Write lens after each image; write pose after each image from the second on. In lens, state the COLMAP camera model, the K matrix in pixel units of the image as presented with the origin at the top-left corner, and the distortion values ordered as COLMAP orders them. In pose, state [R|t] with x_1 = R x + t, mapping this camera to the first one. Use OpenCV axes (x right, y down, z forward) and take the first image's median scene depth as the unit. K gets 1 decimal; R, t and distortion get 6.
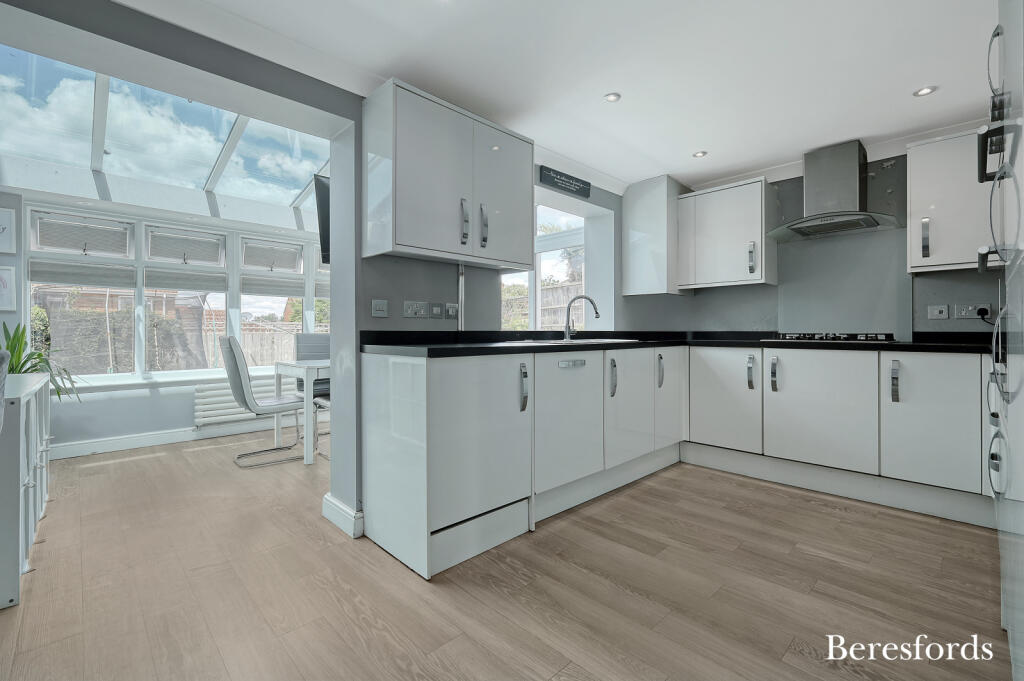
lens RADIAL K [[437.3, 0, 506.9], [0, 437.3, 331.4], [0, 0, 1]] dist [0.001472, 0.000105]
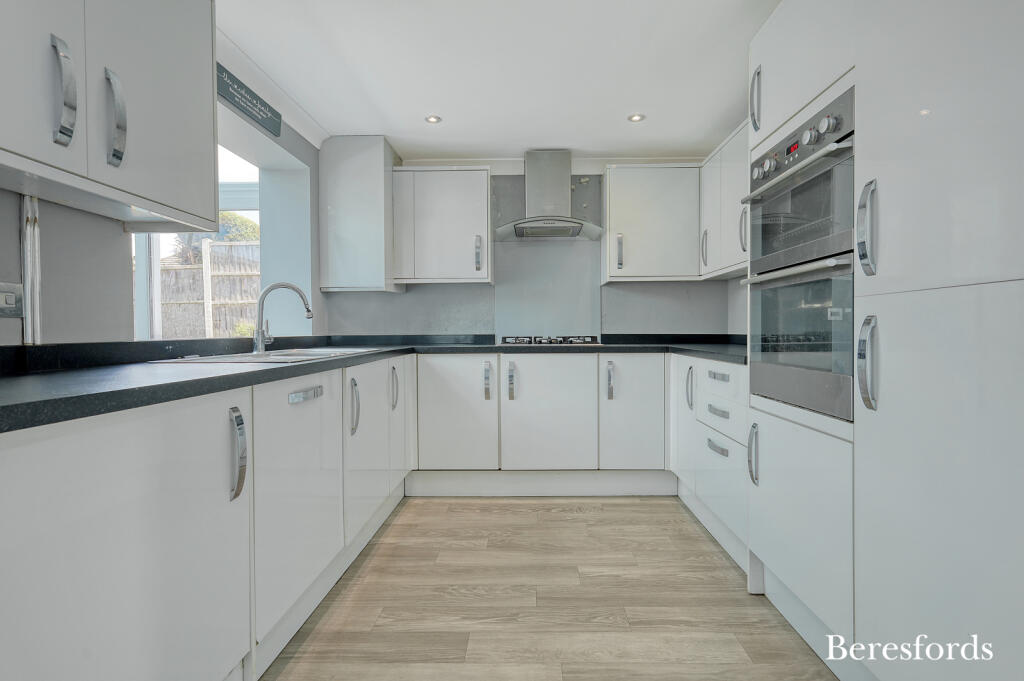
lens RADIAL K [[478.4, 0, 519.0], [0, 478.4, 338.3], [0, 0, 1]] dist [0.002250, -0.000485]
pose [[0.706092, -0.017471, 0.707905, -0.098545], [0.006954, 0.999818, 0.017740, -0.012024], [-0.708086, -0.007604, 0.706085, 0.289542]]
